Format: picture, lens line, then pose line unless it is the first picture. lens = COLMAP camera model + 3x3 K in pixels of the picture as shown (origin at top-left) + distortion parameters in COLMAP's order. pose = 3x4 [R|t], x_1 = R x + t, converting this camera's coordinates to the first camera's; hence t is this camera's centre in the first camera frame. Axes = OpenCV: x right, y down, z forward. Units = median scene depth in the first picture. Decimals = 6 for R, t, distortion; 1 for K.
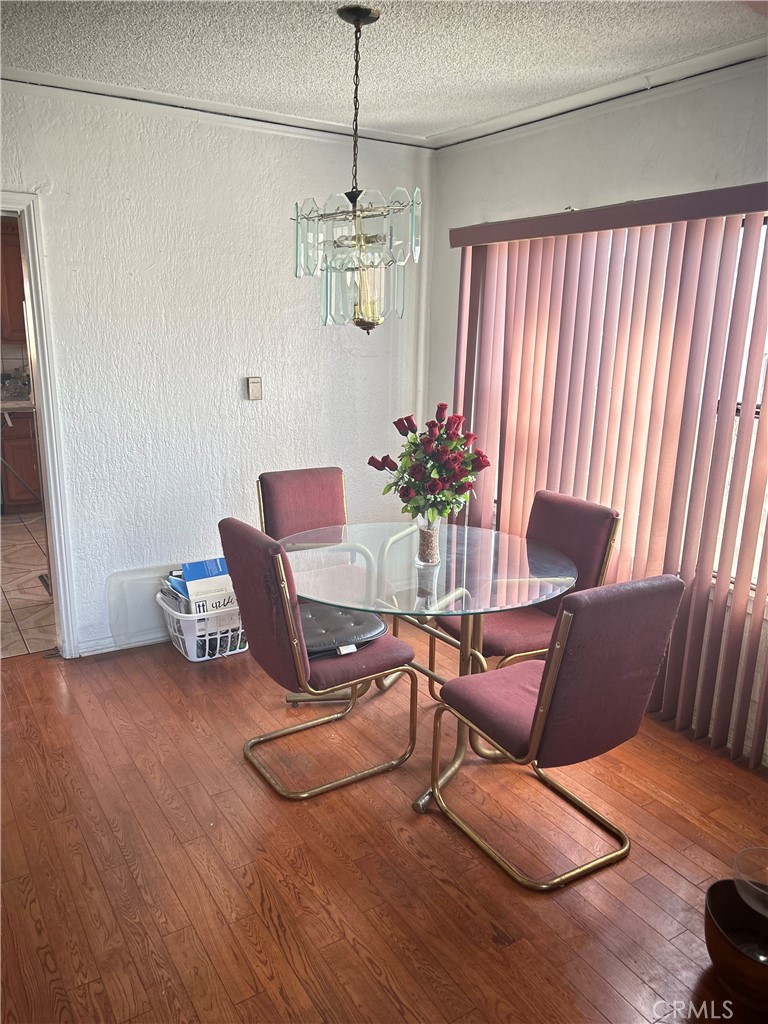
lens RADIAL K [[772.7, 0, 398.6], [0, 772.7, 551.4], [0, 0, 1]] dist [0.022563, -0.033938]
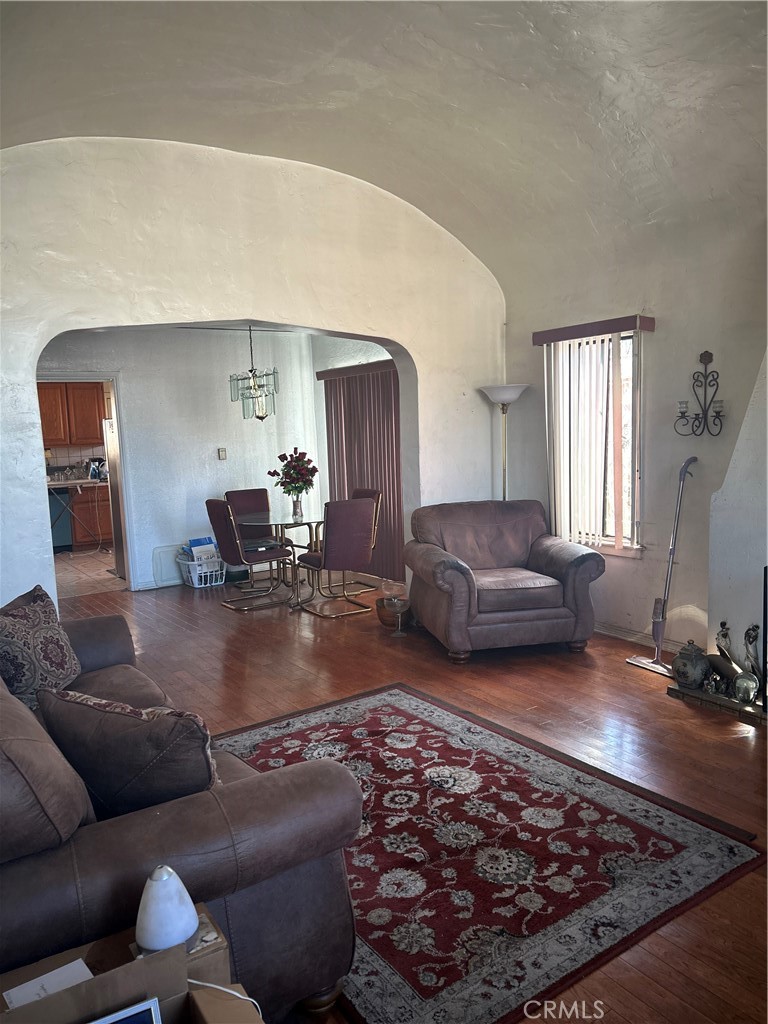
lens RADIAL K [[772.7, 0, 404.5], [0, 772.7, 531.1], [0, 0, 1]] dist [0.022563, -0.033938]
pose [[0.997459, -0.068252, 0.020439, 0.318785], [0.070506, 0.986855, -0.145415, 0.434523], [-0.010246, 0.146487, 0.989160, -1.332650]]
